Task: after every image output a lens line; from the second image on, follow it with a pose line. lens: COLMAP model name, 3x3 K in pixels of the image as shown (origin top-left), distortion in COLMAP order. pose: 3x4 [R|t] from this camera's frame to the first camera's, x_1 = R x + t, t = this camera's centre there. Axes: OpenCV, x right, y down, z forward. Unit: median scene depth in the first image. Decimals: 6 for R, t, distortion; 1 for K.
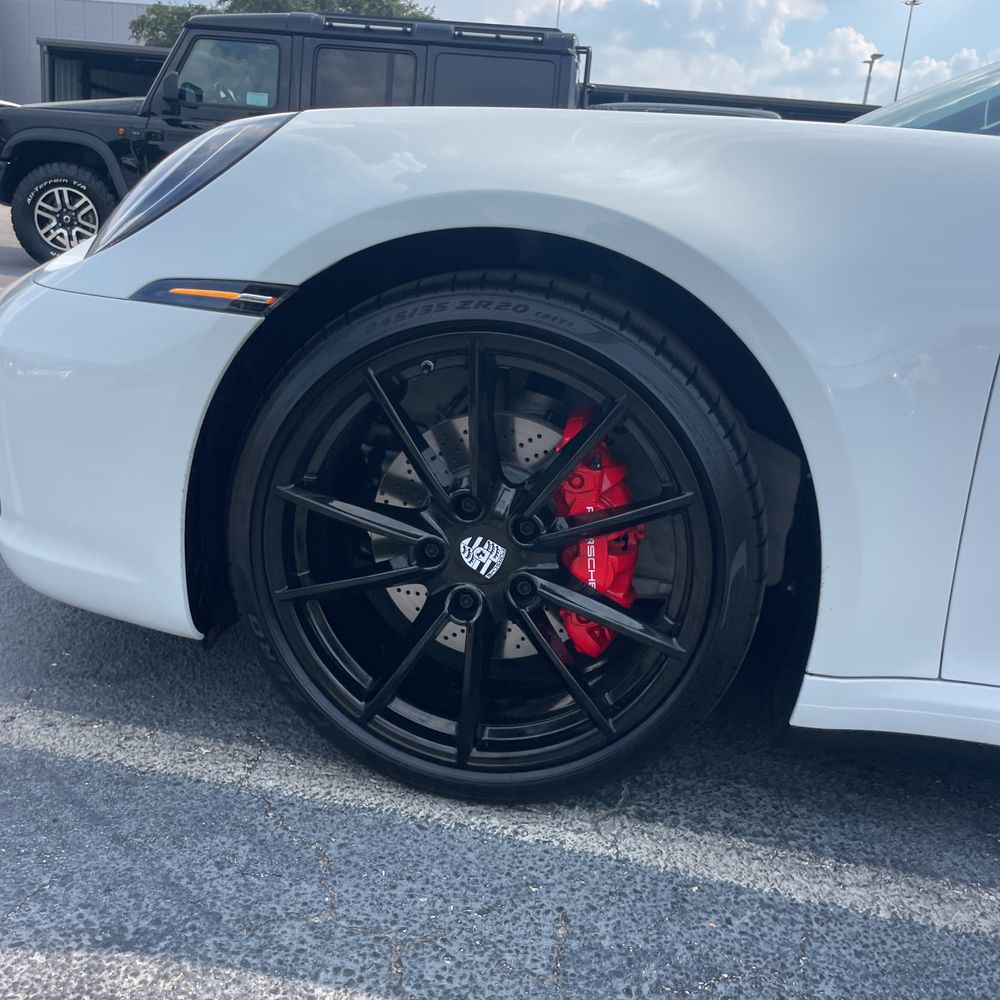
lens RADIAL K [[1014.0, 0, 490.8], [0, 1014.0, 498.3], [0, 0, 1]] dist [0.094793, -0.140289]
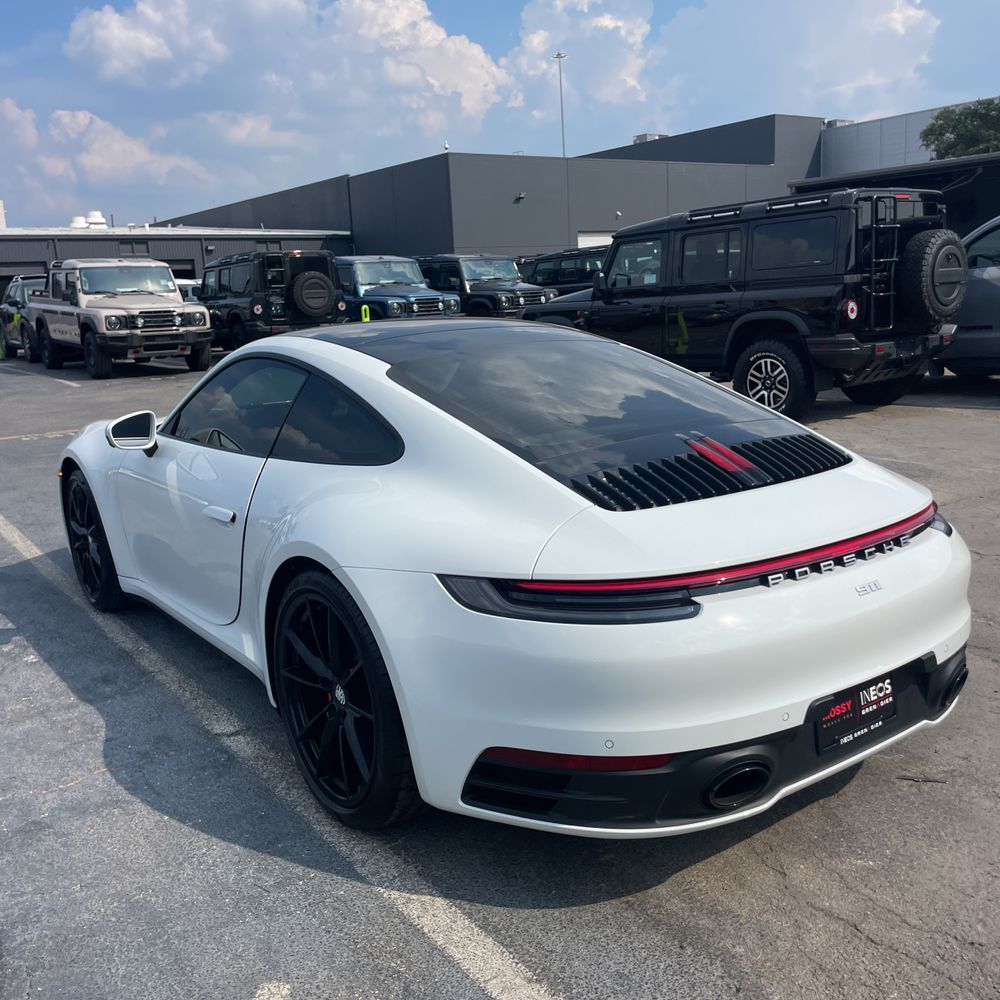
lens RADIAL K [[1009.4, 0, 511.4], [0, 1009.4, 497.5], [0, 0, 1]] dist [0.093970, -0.140429]
pose [[0.704984, 0.012160, -0.709119, 3.790121], [-0.068869, 0.996302, -0.051383, -0.013627], [0.705872, 0.085061, 0.703214, -0.575888]]
